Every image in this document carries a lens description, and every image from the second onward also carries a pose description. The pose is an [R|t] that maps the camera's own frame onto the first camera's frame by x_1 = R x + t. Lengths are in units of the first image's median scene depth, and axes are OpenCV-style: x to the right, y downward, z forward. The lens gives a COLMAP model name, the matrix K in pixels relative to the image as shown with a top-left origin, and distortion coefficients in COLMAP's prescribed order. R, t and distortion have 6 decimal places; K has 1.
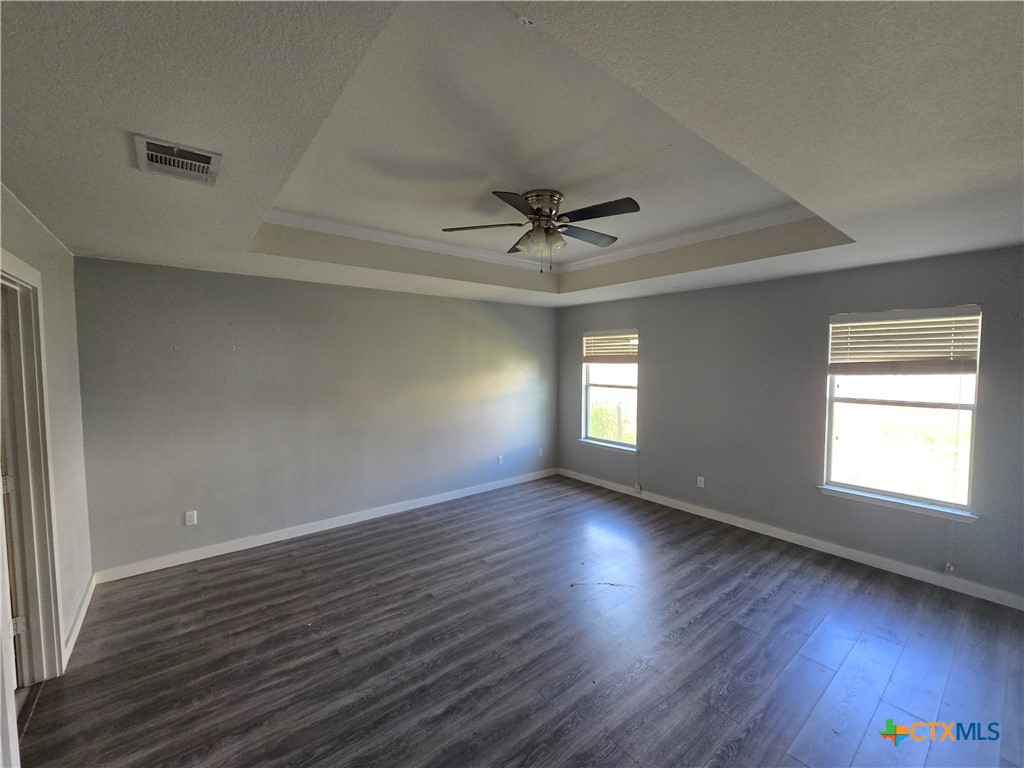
lens RADIAL K [[419.2, 0, 514.6], [0, 419.2, 383.6], [0, 0, 1]] dist [-0.001471, -0.000796]
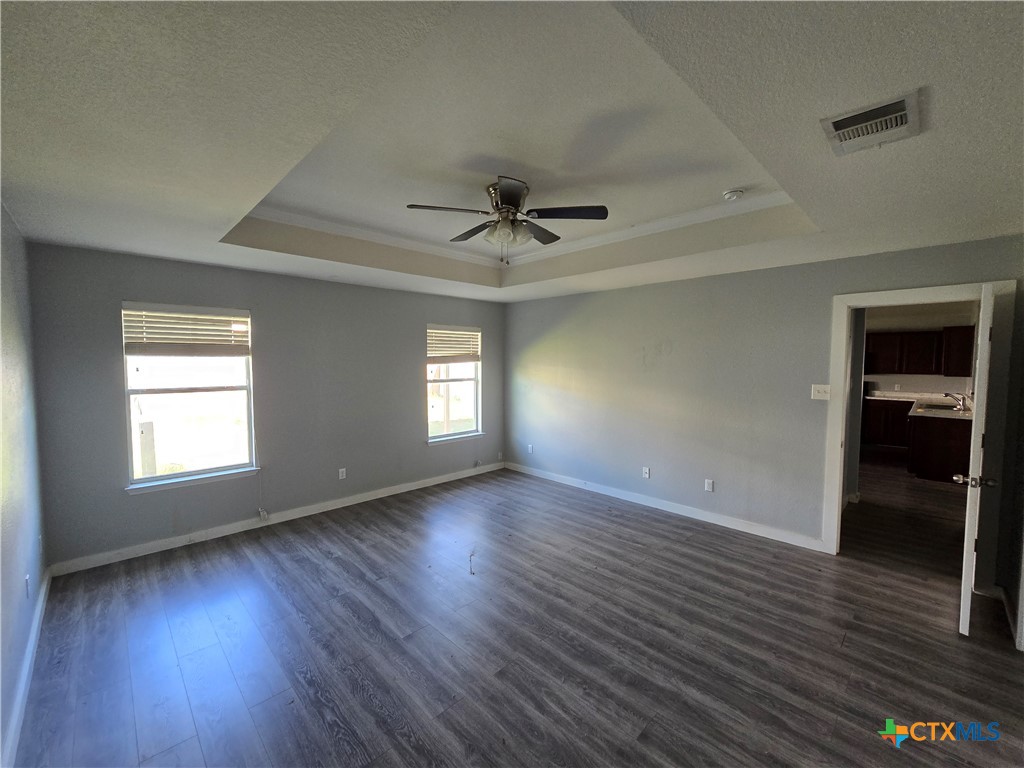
lens RADIAL K [[419.2, 0, 514.6], [0, 419.2, 383.6], [0, 0, 1]] dist [-0.001471, -0.000796]
pose [[-0.096926, -0.056436, 0.993690, -0.969348], [0.050628, 0.996819, 0.061552, -0.038209], [-0.994003, 0.056275, -0.093760, 1.100605]]
